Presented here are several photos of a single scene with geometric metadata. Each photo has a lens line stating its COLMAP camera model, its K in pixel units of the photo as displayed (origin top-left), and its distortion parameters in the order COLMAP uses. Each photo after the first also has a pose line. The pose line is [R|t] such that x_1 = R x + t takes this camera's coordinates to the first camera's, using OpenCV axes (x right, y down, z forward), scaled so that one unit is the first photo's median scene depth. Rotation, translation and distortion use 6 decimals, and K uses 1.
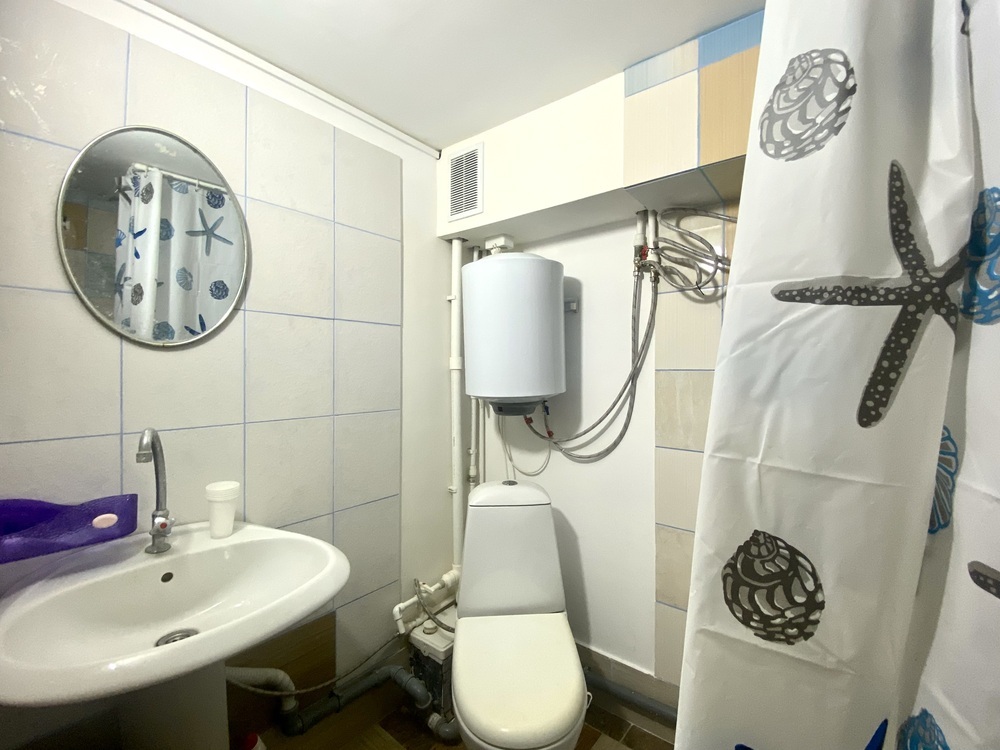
lens RADIAL K [[446.5, 0, 502.0], [0, 446.5, 374.7], [0, 0, 1]] dist [0.035721, -0.031372]
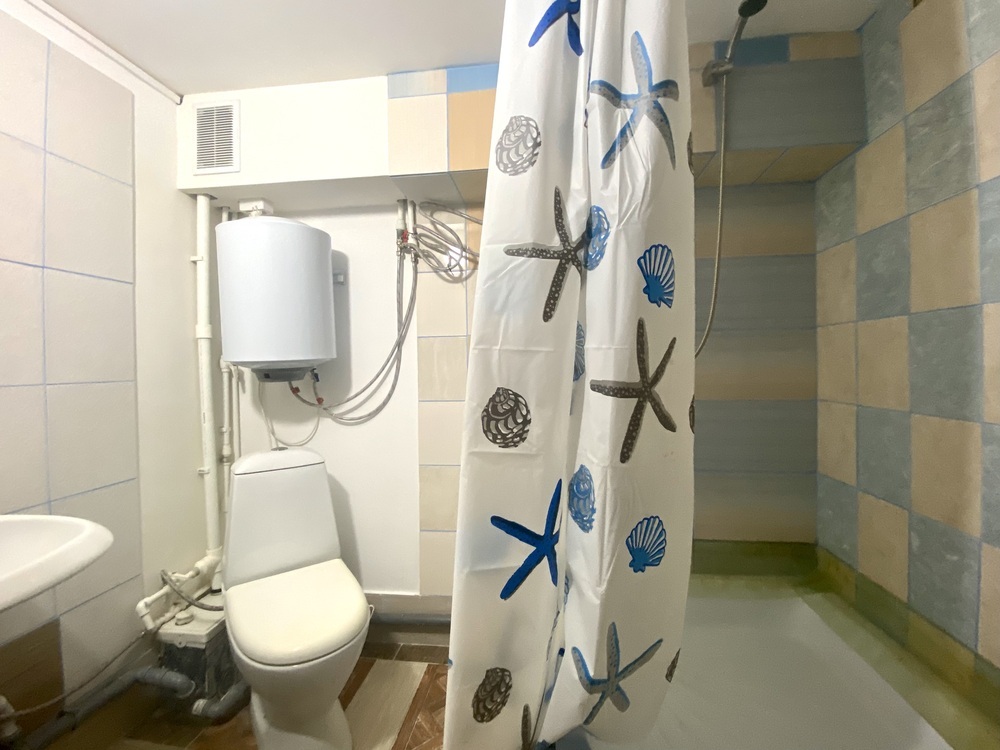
lens RADIAL K [[446.5, 0, 502.0], [0, 446.5, 374.7], [0, 0, 1]] dist [0.035721, -0.031372]
pose [[0.852415, -0.024431, 0.522295, -0.088705], [0.017537, 0.999682, 0.018140, 0.072912], [-0.522572, -0.006303, 0.852572, -0.130930]]
